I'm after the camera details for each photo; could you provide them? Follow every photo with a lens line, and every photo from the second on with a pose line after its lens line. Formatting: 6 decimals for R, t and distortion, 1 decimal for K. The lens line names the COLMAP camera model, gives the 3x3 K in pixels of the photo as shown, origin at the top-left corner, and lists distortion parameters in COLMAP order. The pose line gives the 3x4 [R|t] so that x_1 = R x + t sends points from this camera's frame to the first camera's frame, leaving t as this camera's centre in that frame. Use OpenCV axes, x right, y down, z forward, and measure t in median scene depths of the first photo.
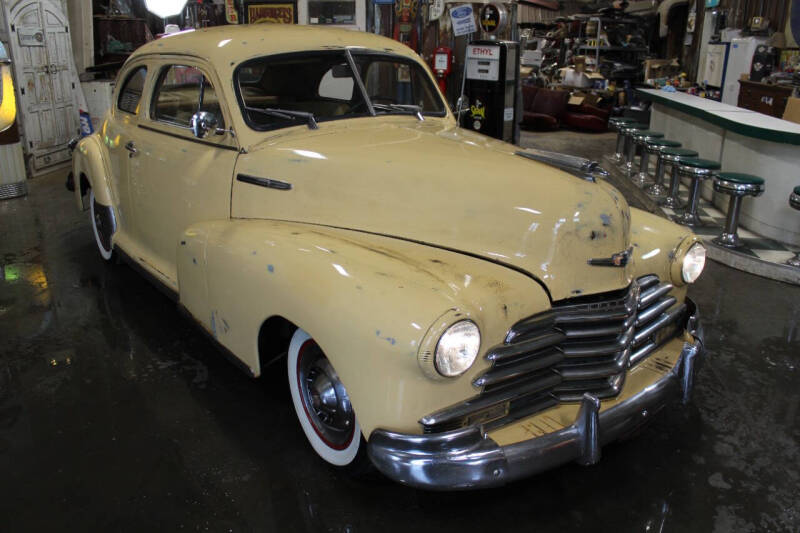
lens RADIAL K [[665.0, 0, 402.7], [0, 665.0, 266.6], [0, 0, 1]] dist [-0.169342, 0.147466]
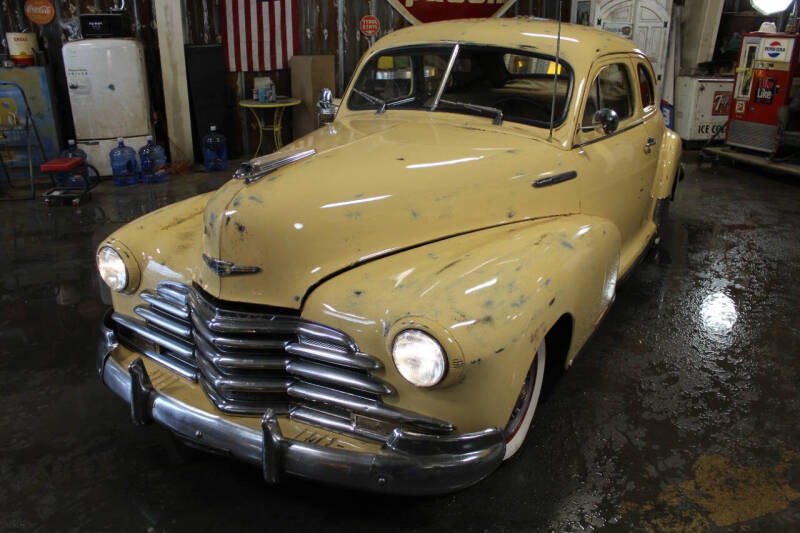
lens RADIAL K [[658.4, 0, 400.0], [0, 658.4, 266.5], [0, 0, 1]] dist [-0.168460, 0.137382]
pose [[0.374750, 0.315161, -0.871915, 0.859638], [-0.308477, 0.929252, 0.203302, -0.193257], [0.874302, 0.192778, 0.445458, 0.558094]]
